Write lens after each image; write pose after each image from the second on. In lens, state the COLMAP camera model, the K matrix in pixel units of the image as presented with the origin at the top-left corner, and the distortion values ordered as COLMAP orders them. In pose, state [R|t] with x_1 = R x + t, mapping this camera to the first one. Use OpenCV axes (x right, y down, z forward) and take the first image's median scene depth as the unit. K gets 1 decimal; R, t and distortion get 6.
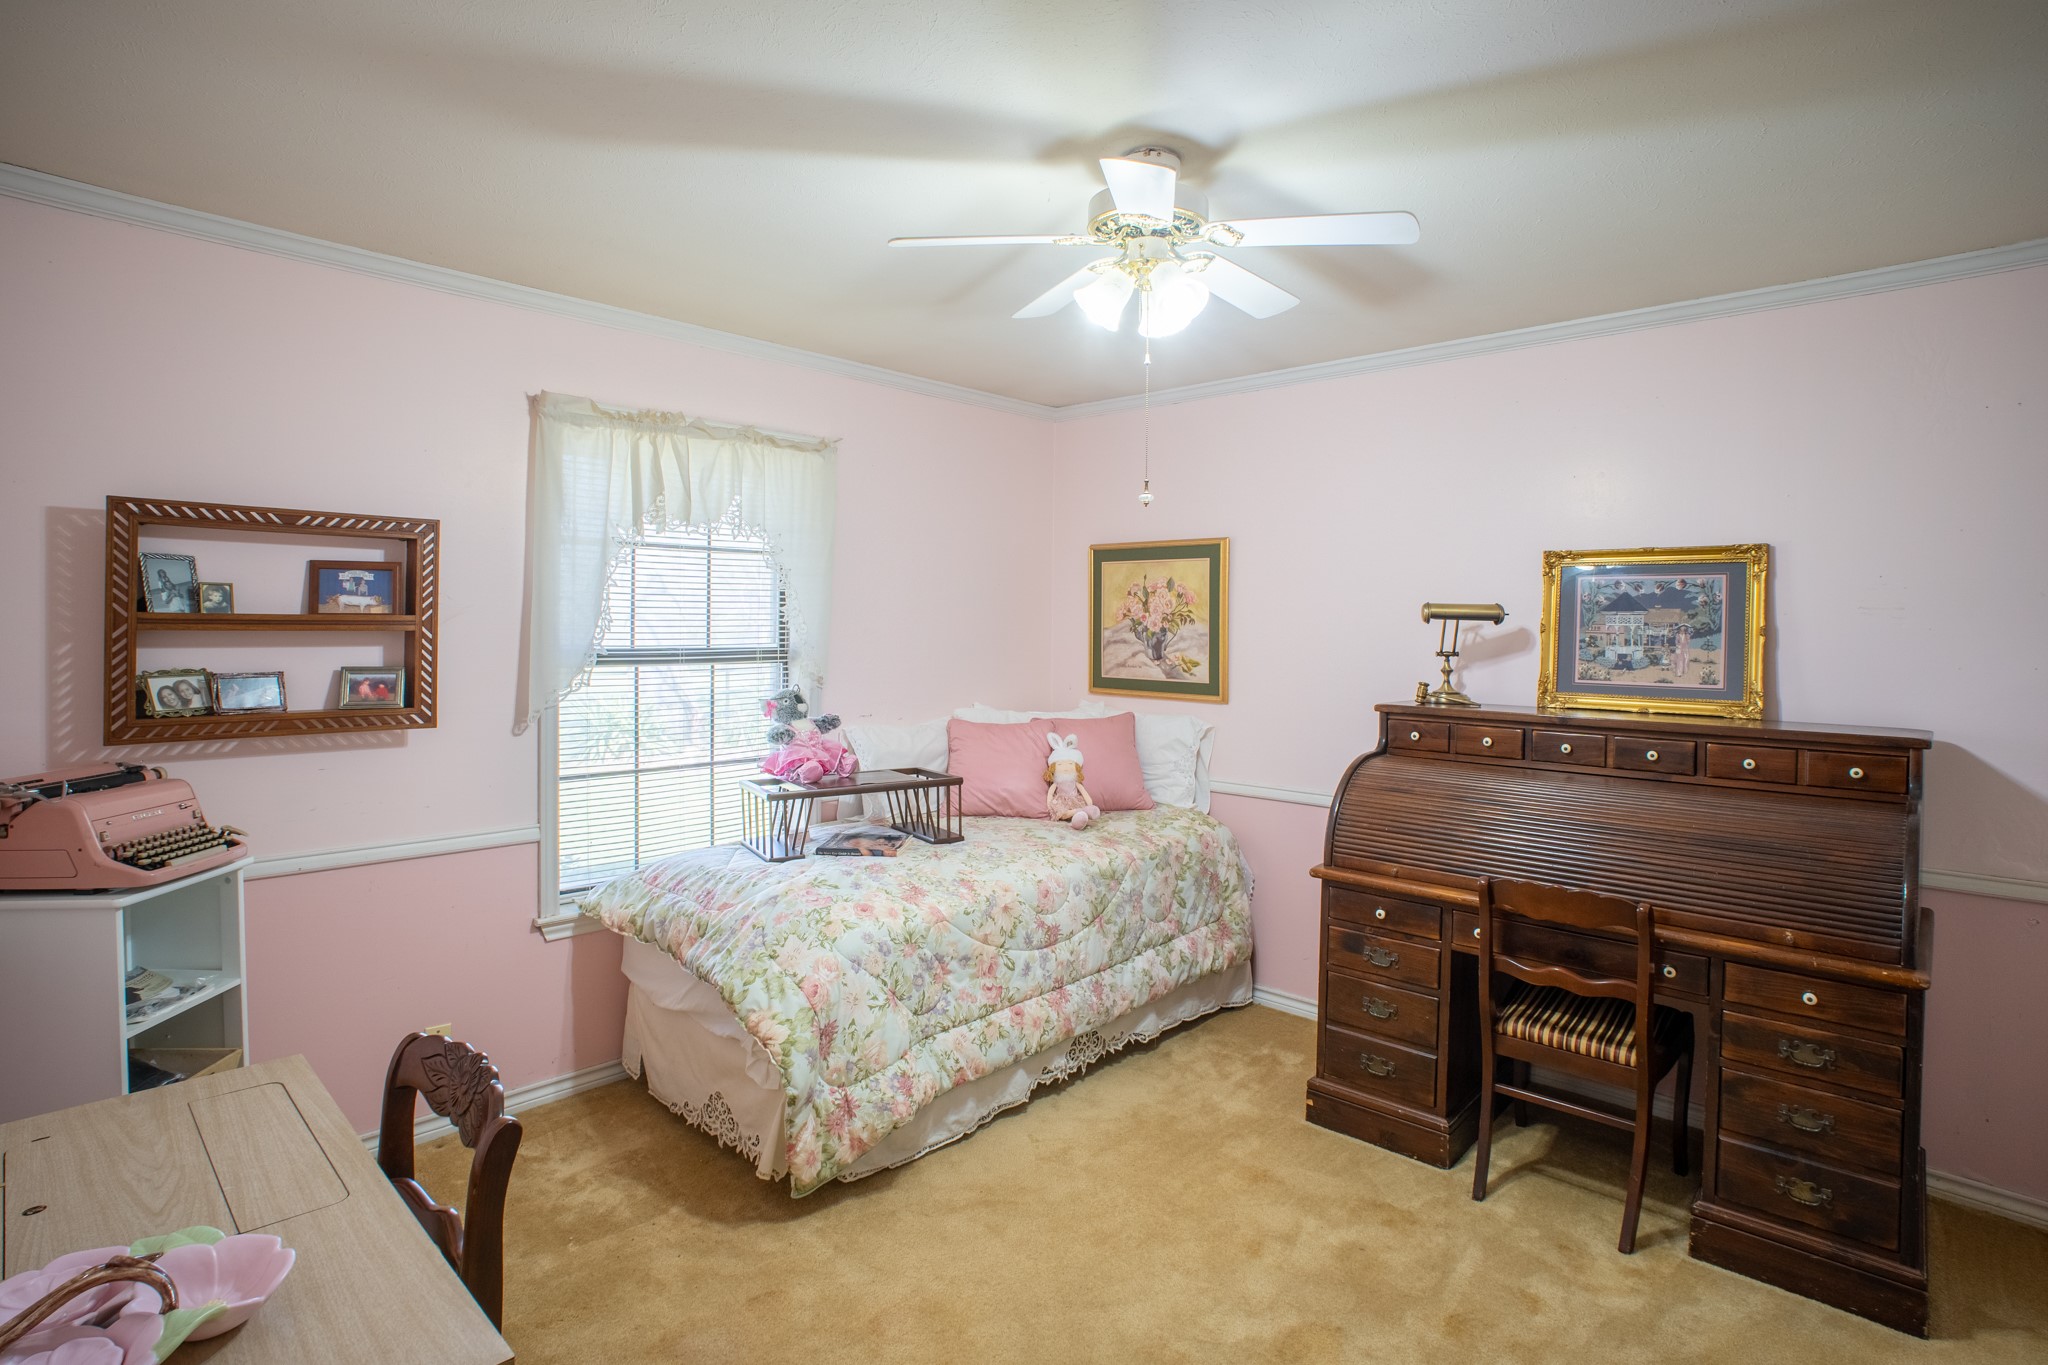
lens RADIAL K [[1051.1, 0, 1027.8], [0, 1051.1, 625.3], [0, 0, 1]] dist [-0.022472, 0.000754]
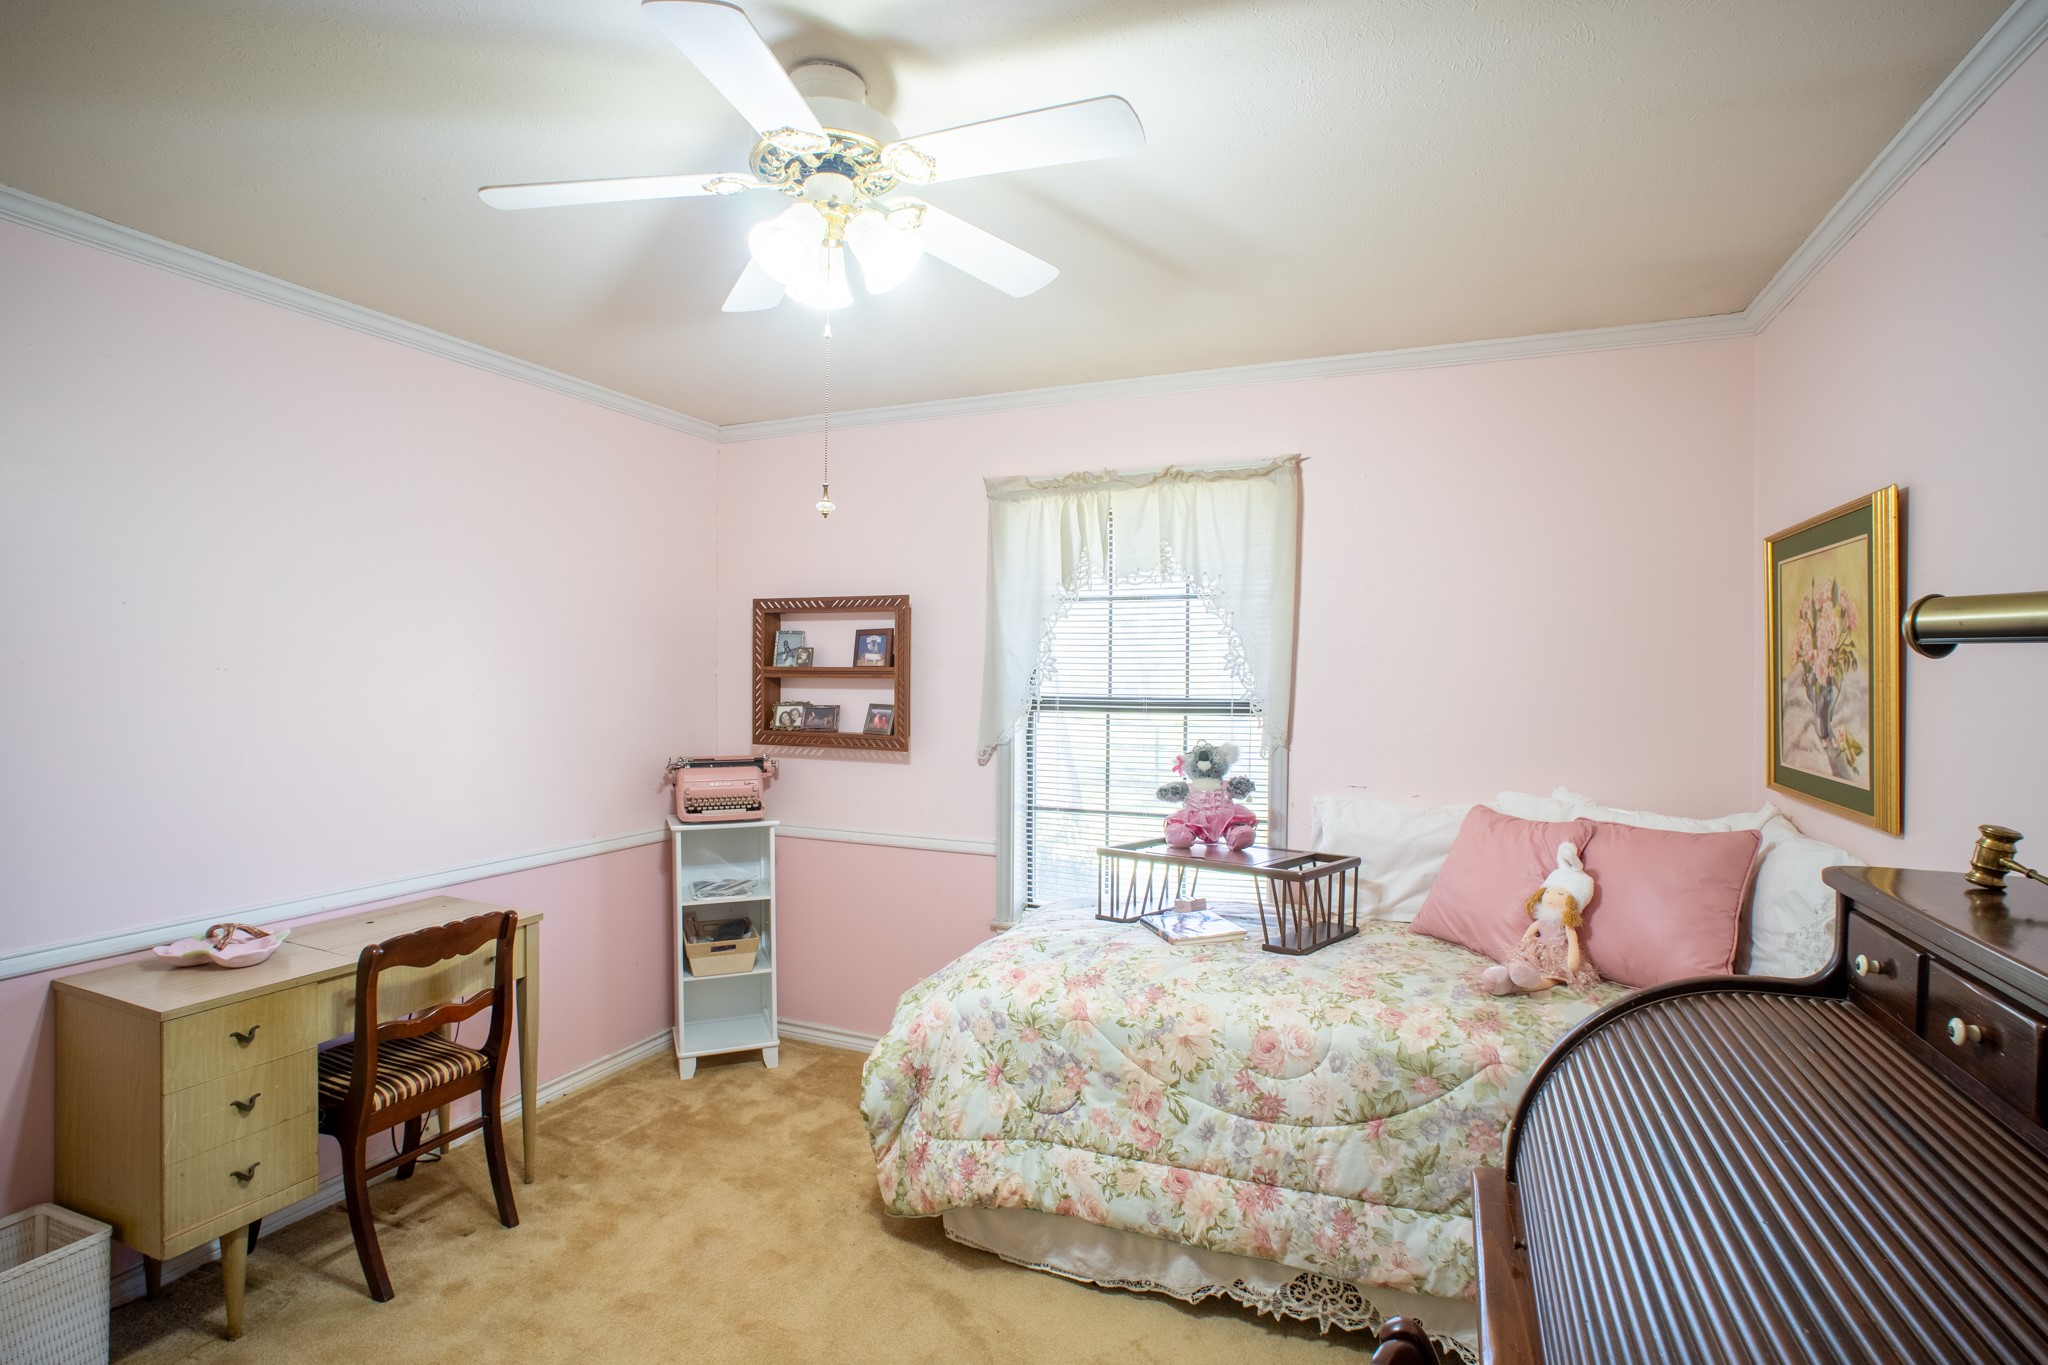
lens RADIAL K [[1012.3, 0, 988.6], [0, 1012.3, 671.0], [0, 0, 1]] dist [-0.056017, 0.020841]
pose [[0.326611, -0.007834, -0.945126, 0.666255], [-0.002874, 0.999953, -0.009282, 0.007249], [0.945155, 0.005748, 0.326573, 0.661689]]
